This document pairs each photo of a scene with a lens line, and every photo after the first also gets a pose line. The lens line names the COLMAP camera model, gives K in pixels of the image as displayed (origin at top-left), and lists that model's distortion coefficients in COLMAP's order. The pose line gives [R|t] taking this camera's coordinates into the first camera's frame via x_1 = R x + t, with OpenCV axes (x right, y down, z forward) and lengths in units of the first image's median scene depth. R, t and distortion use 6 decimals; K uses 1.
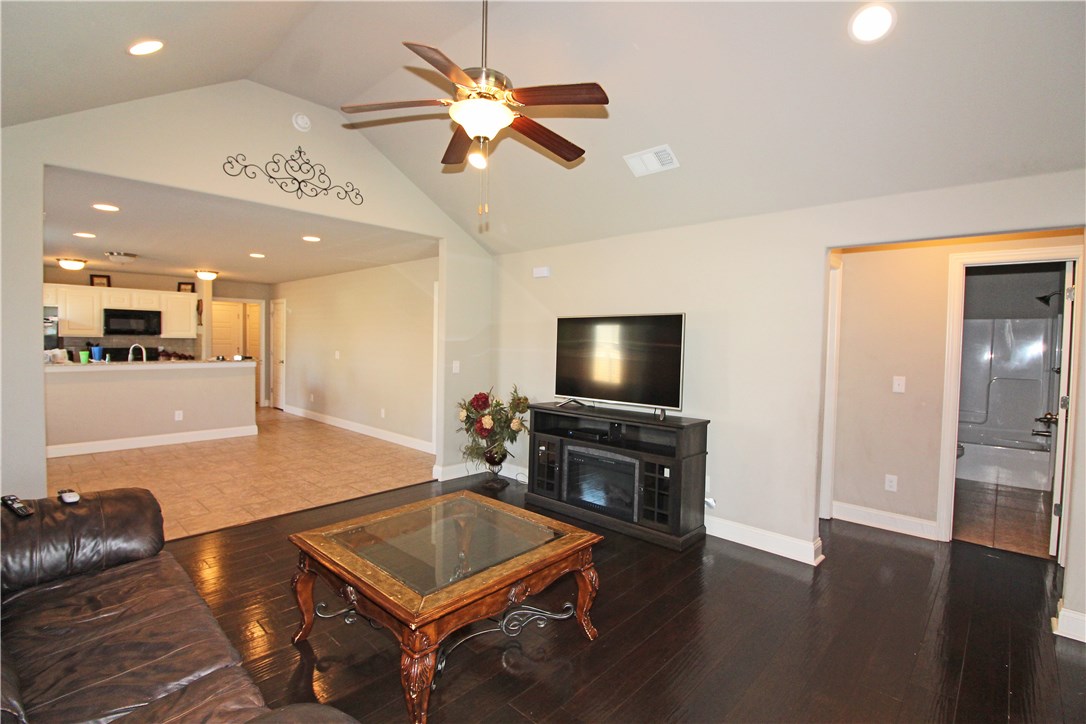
lens RADIAL K [[502.4, 0, 545.3], [0, 502.4, 355.9], [0, 0, 1]] dist [-0.005729, -0.002485]
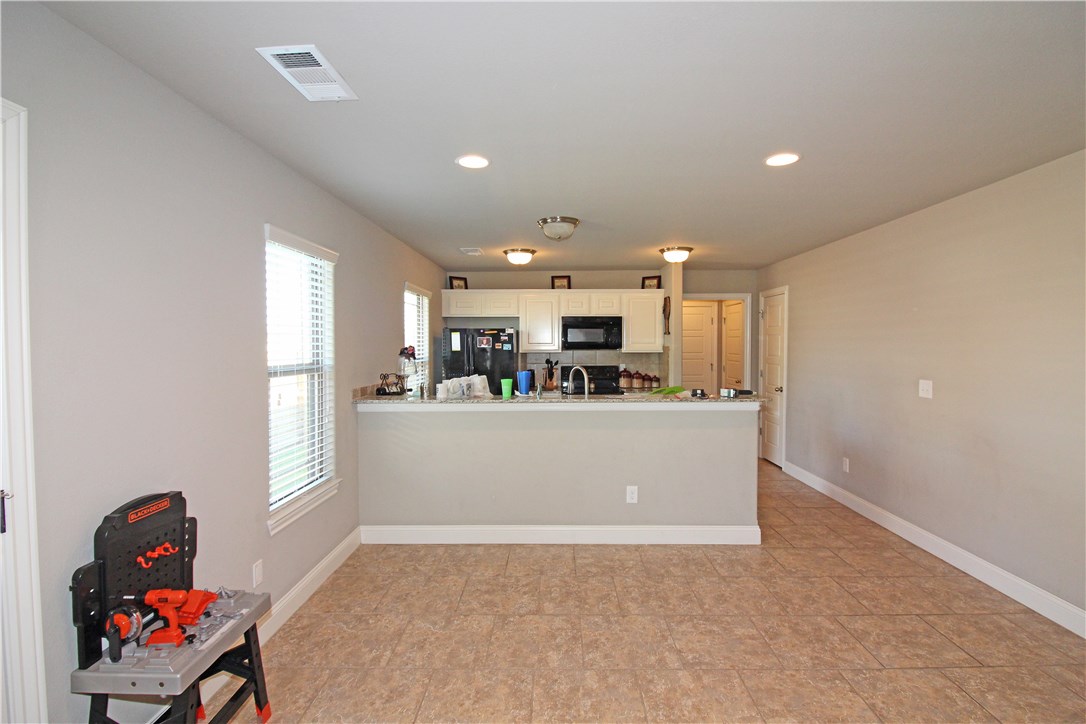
lens RADIAL K [[502.4, 0, 545.6], [0, 502.4, 358.5], [0, 0, 1]] dist [-0.005729, -0.002485]
pose [[0.664201, 0.001701, -0.747552, -0.285591], [-0.010350, 0.999922, -0.006921, -0.021095], [0.747482, 0.012334, 0.664167, 0.419269]]
